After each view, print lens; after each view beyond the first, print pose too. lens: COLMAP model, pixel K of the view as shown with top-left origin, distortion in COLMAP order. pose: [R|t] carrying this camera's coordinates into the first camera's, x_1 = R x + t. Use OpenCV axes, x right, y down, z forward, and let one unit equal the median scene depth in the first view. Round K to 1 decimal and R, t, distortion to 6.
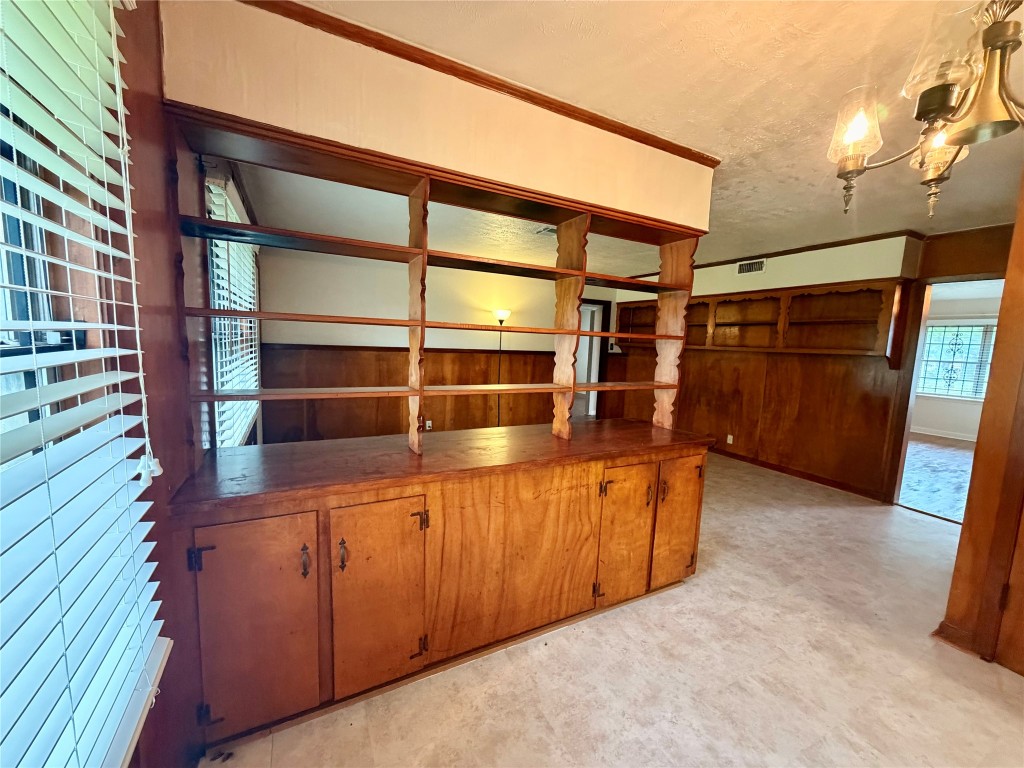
lens RADIAL K [[407.8, 0, 505.2], [0, 407.8, 385.4], [0, 0, 1]] dist [0.000187, -0.000091]
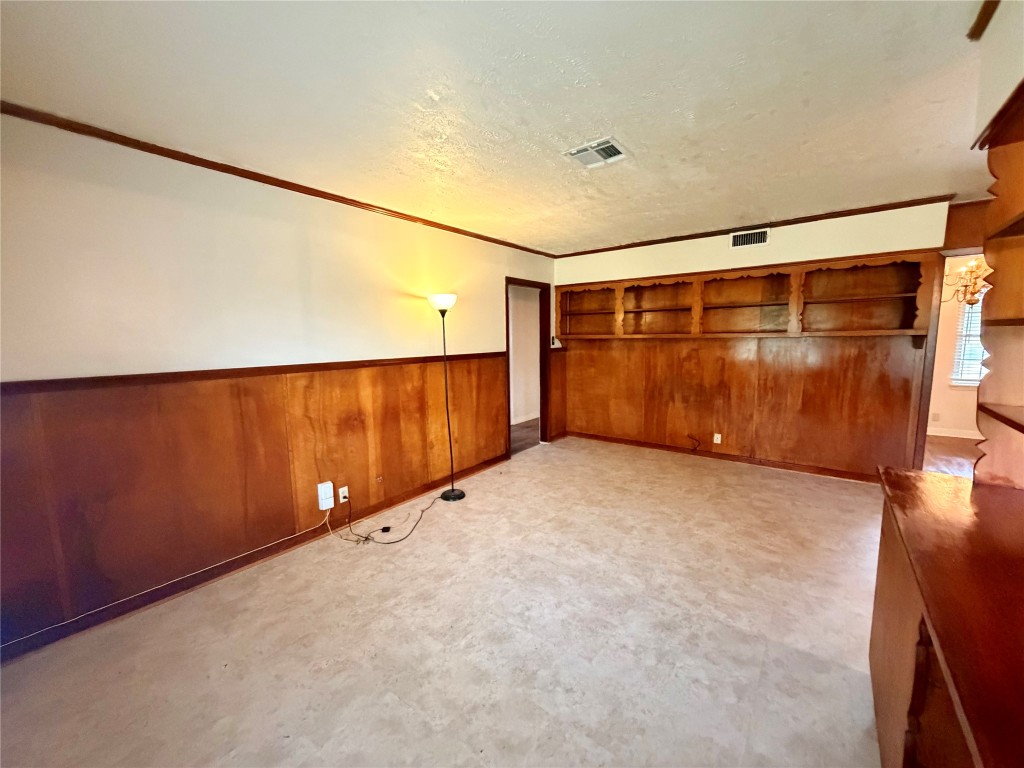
lens RADIAL K [[407.8, 0, 517.1], [0, 407.8, 382.1], [0, 0, 1]] dist [0.000187, -0.000091]
pose [[0.897076, -0.098719, 0.430707, -0.208511], [0.097428, 0.994926, 0.025117, -0.054441], [-0.431001, 0.019431, 0.902142, 0.400457]]
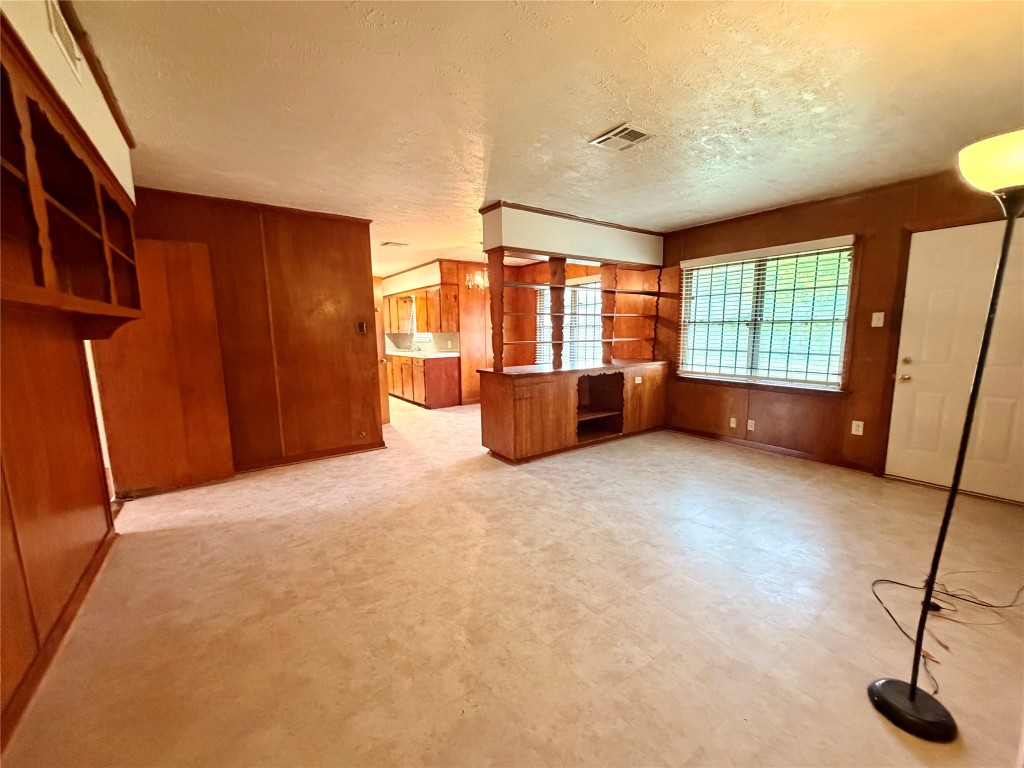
lens RADIAL K [[407.8, 0, 515.5], [0, 407.8, 384.6], [0, 0, 1]] dist [0.000187, -0.000091]
pose [[-0.988987, -0.004775, -0.147926, 0.281373], [-0.041520, 0.968296, 0.246332, -0.114917], [0.142060, 0.249761, -0.957830, 1.270350]]
